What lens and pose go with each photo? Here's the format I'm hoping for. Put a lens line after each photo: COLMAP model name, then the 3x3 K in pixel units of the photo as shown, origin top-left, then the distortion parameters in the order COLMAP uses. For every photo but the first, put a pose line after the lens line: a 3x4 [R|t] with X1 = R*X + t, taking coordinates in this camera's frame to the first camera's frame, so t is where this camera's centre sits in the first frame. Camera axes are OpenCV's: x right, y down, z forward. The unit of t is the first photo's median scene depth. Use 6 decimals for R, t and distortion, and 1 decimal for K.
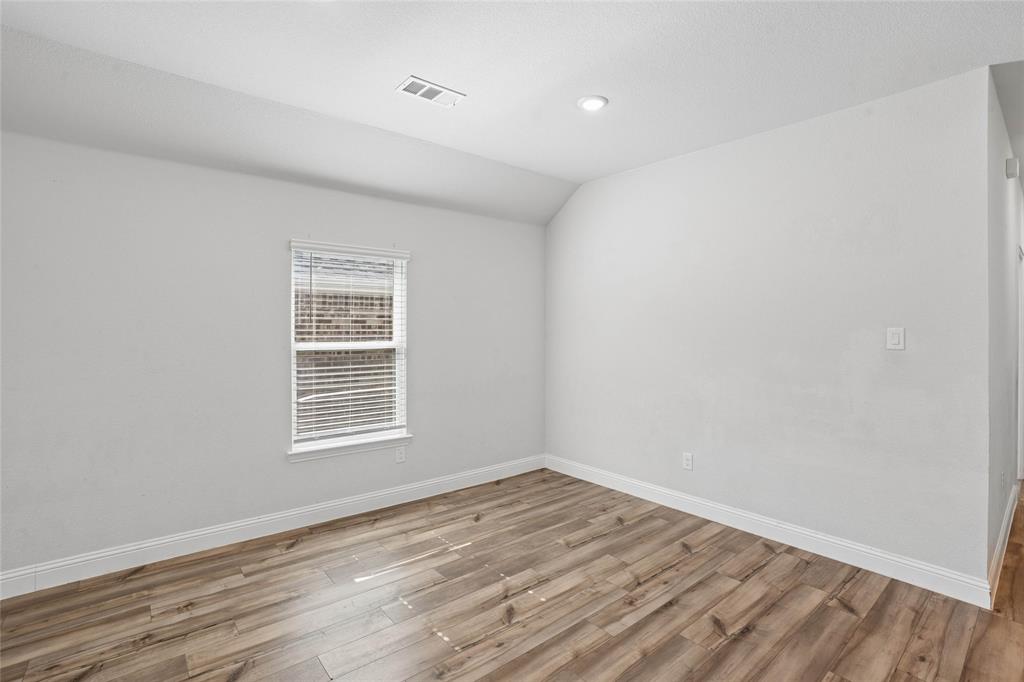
lens RADIAL K [[472.9, 0, 513.5], [0, 472.9, 325.2], [0, 0, 1]] dist [-0.083900, 0.031393]
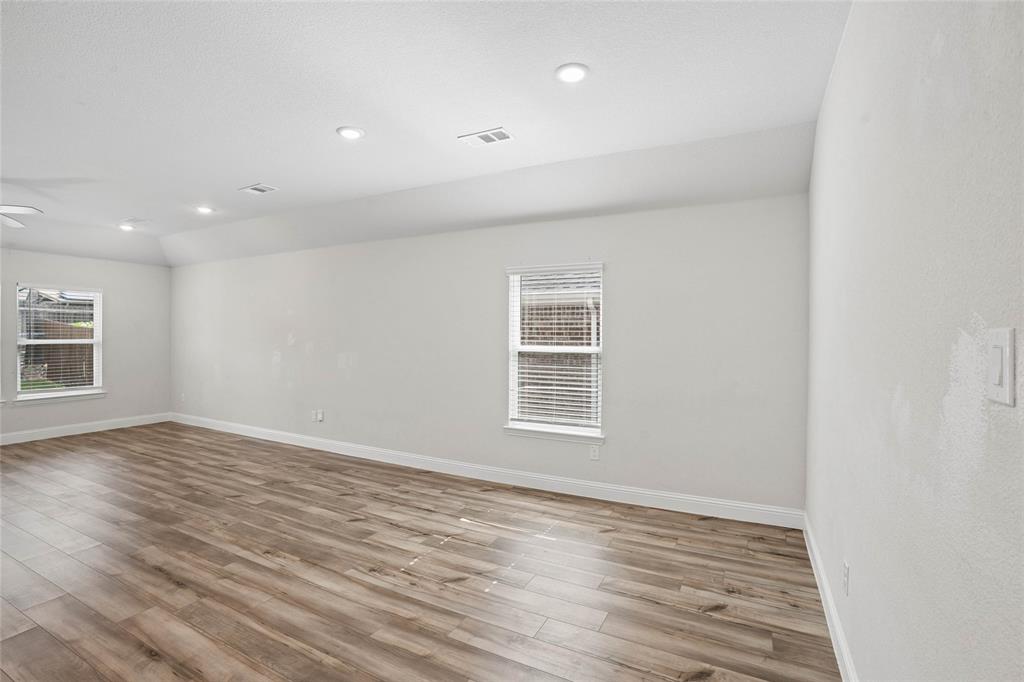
lens RADIAL K [[472.9, 0, 513.5], [0, 472.9, 325.2], [0, 0, 1]] dist [-0.083900, 0.031393]
pose [[0.389980, -0.018435, -0.920639, 0.741592], [0.002186, 0.999815, -0.019095, 0.005859], [0.920821, 0.005434, 0.389949, 0.443960]]
